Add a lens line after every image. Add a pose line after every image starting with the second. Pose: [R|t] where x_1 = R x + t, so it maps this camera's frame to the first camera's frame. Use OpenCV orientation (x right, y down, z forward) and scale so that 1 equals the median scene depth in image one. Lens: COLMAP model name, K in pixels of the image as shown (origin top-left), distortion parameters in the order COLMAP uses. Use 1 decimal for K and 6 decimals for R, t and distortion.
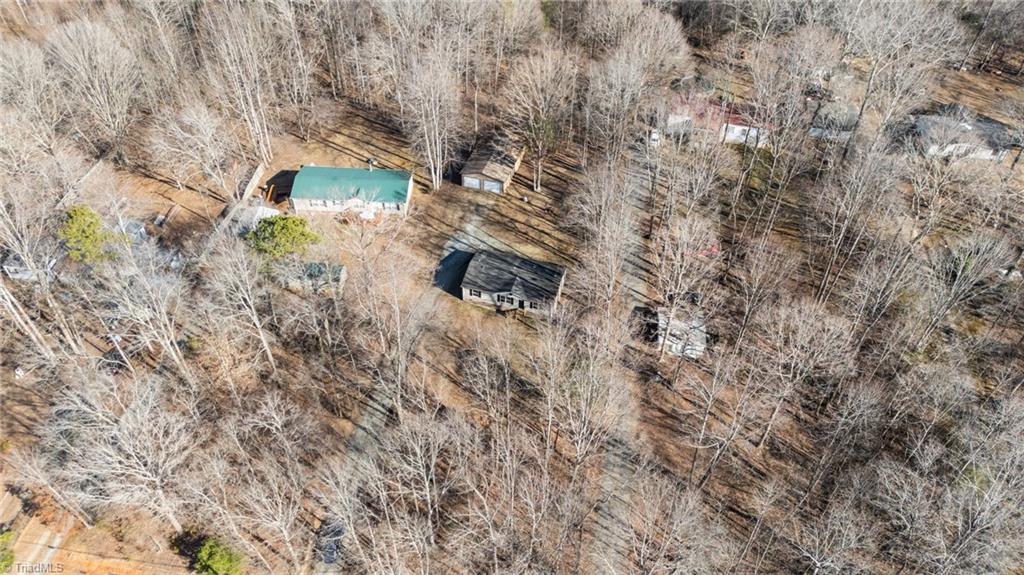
lens RADIAL K [[751.1, 0, 512.0], [0, 751.1, 287.5], [0, 0, 1]] dist [0.097517, -0.104809]
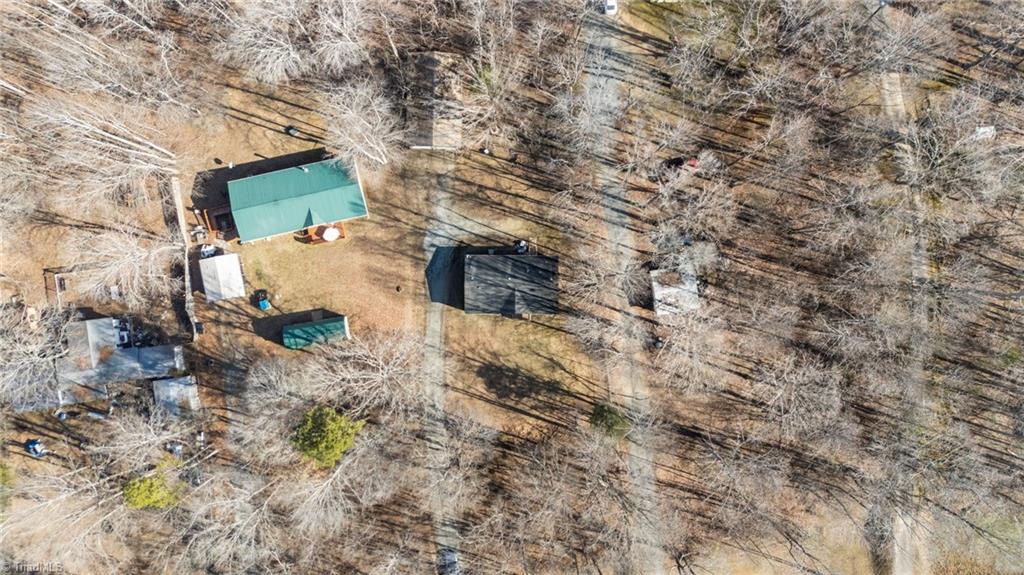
lens RADIAL K [[751.1, 0, 512.0], [0, 751.1, 287.5], [0, 0, 1]] dist [0.097517, -0.104809]
pose [[0.961977, -0.273091, 0.004600, -0.001009], [0.190718, 0.683680, 0.704421, -0.658308], [-0.195516, -0.676759, 0.709768, 0.257991]]
